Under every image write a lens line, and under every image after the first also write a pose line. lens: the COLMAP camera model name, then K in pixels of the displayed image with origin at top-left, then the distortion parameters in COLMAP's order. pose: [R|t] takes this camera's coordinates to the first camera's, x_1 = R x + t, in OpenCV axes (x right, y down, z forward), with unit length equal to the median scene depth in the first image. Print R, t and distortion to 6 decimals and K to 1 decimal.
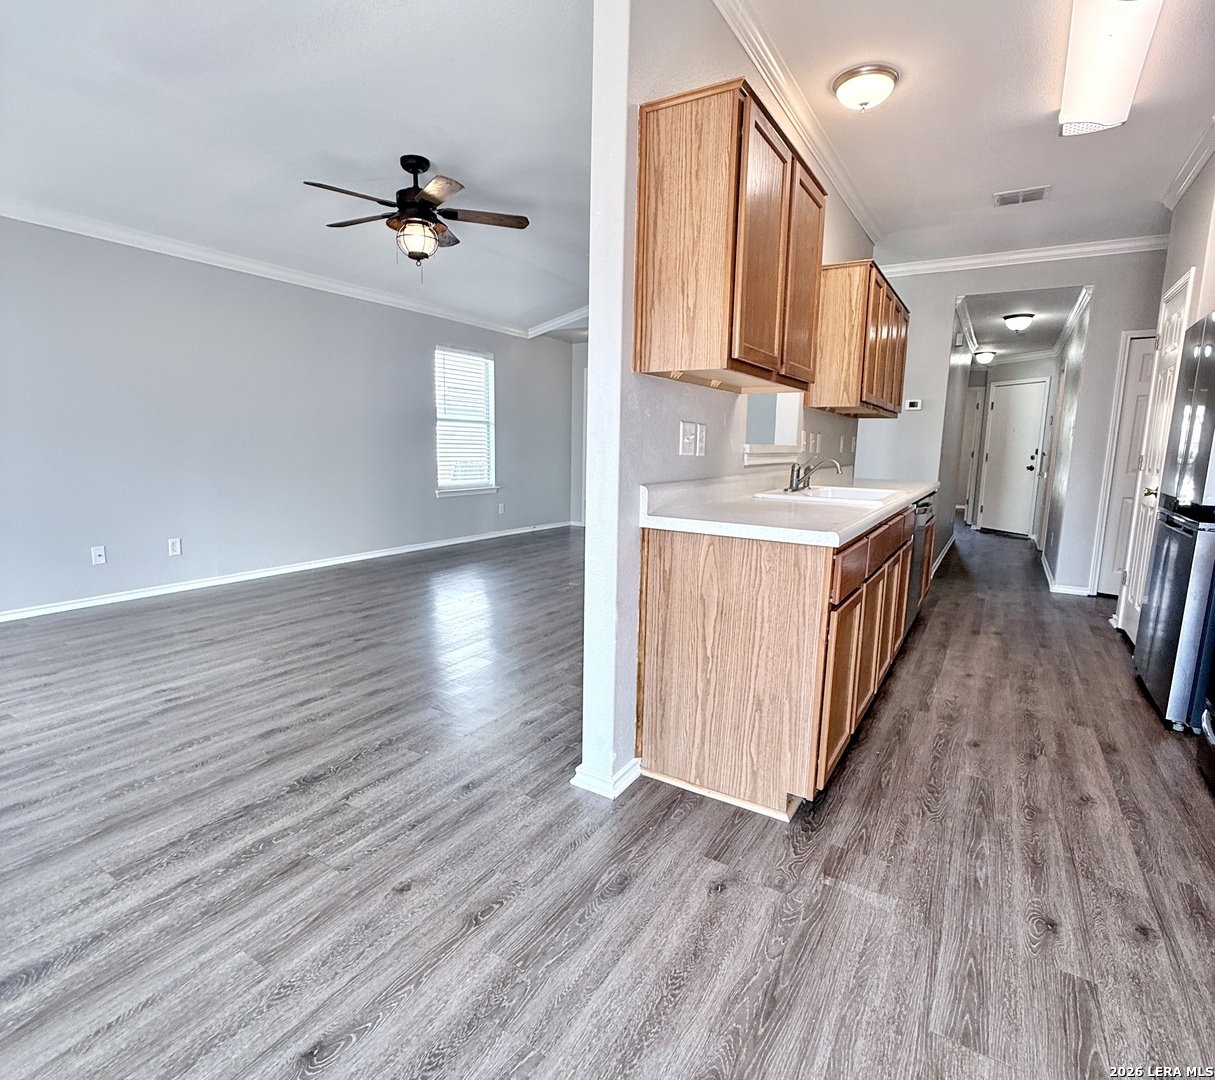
lens RADIAL K [[647.3, 0, 608.0], [0, 647.3, 539.3], [0, 0, 1]] dist [-0.002113, 0.001952]
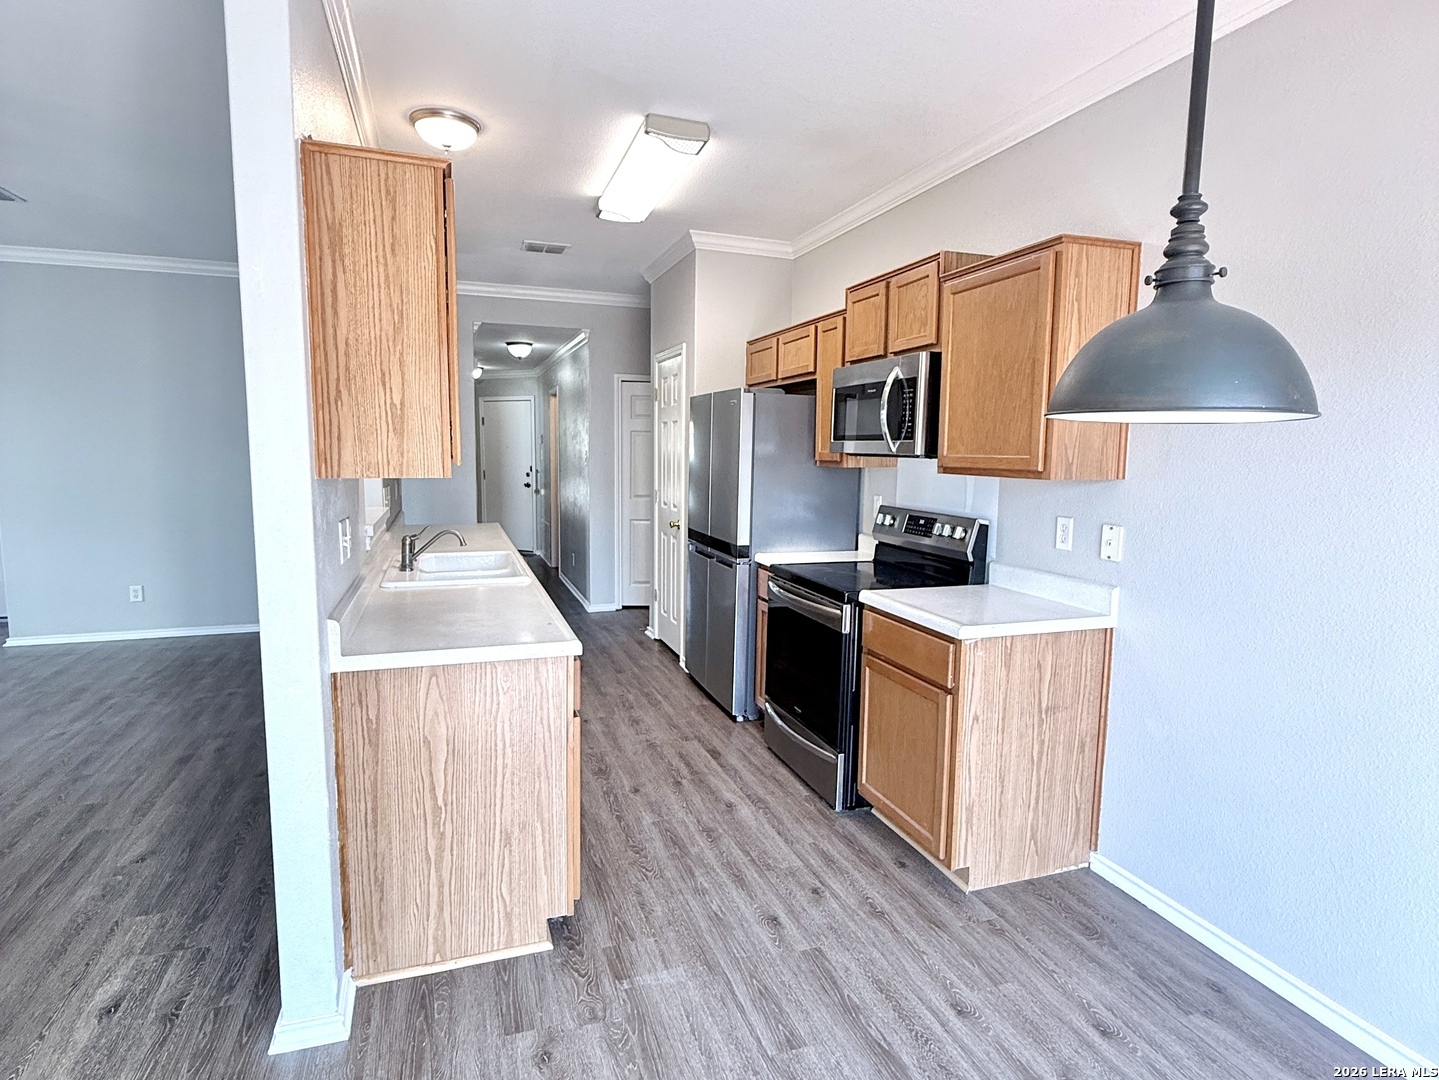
lens RADIAL K [[765.8, 0, 719.7], [0, 765.8, 540.4], [0, 0, 1]] dist [-0.003462, 0.001893]
pose [[0.632856, -0.105034, 0.767113, -0.352799], [0.116658, 0.992381, 0.039637, -0.164310], [-0.765431, 0.064406, 0.640287, 0.065443]]
